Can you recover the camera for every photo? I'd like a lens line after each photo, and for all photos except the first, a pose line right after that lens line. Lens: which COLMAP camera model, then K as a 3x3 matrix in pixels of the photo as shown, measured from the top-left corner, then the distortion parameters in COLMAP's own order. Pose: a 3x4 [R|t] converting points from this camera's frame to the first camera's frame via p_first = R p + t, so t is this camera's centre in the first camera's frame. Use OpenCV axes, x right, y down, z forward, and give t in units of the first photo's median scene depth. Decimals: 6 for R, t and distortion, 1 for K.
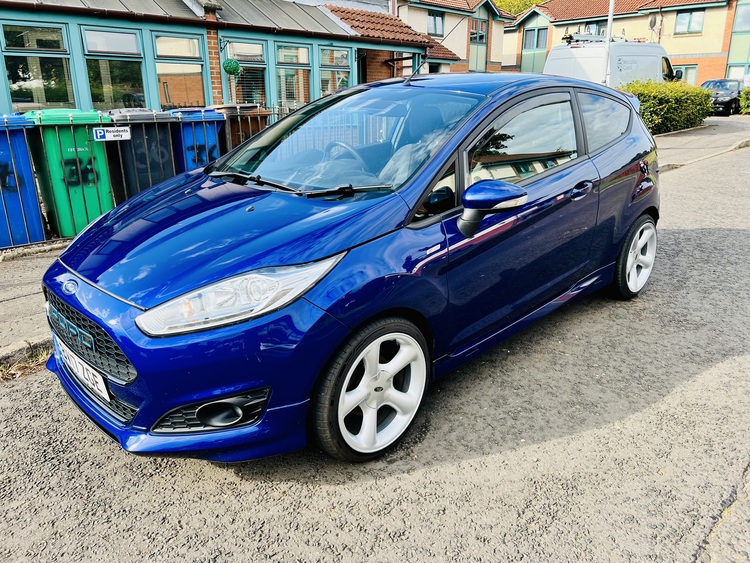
lens RADIAL K [[565.1, 0, 371.6], [0, 565.1, 277.2], [0, 0, 1]] dist [0.034457, -0.040686]
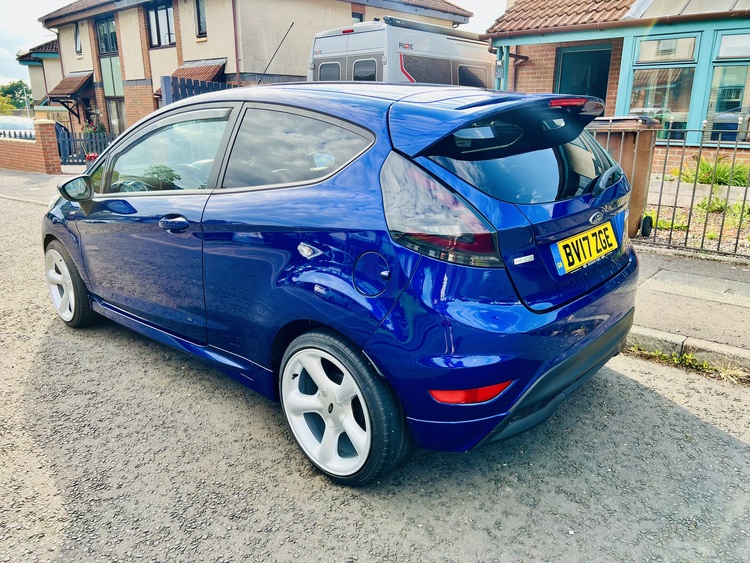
lens RADIAL K [[563.8, 0, 379.4], [0, 563.8, 271.6], [0, 0, 1]] dist [0.059348, -0.063657]
pose [[0.059215, 0.281791, -0.957647, 1.030930], [-0.299601, 0.920121, 0.252224, -0.333879], [0.952225, 0.271977, 0.138910, 1.008297]]
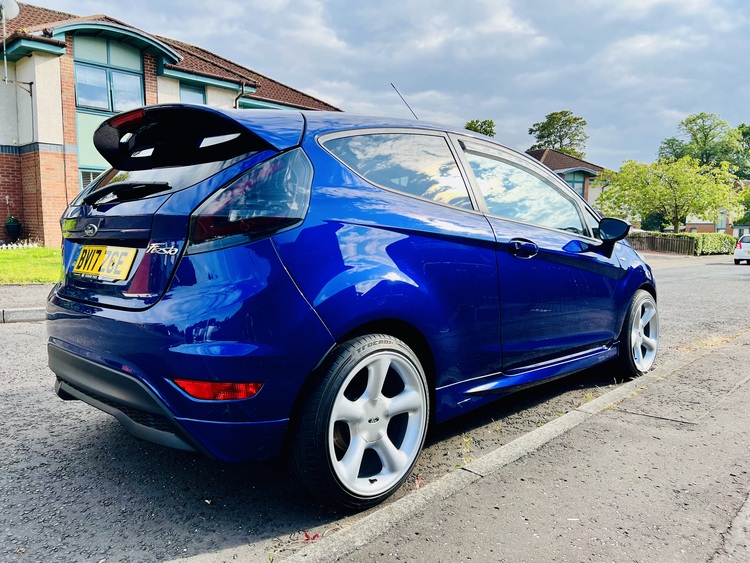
lens RADIAL K [[563.8, 0, 379.4], [0, 563.8, 271.6], [0, 0, 1]] dist [0.059348, -0.063657]
pose [[-0.999444, -0.000818, -0.033329, 0.192163], [-0.013531, 0.923621, 0.383068, -0.490104], [0.030470, 0.383306, -0.923119, 1.846807]]
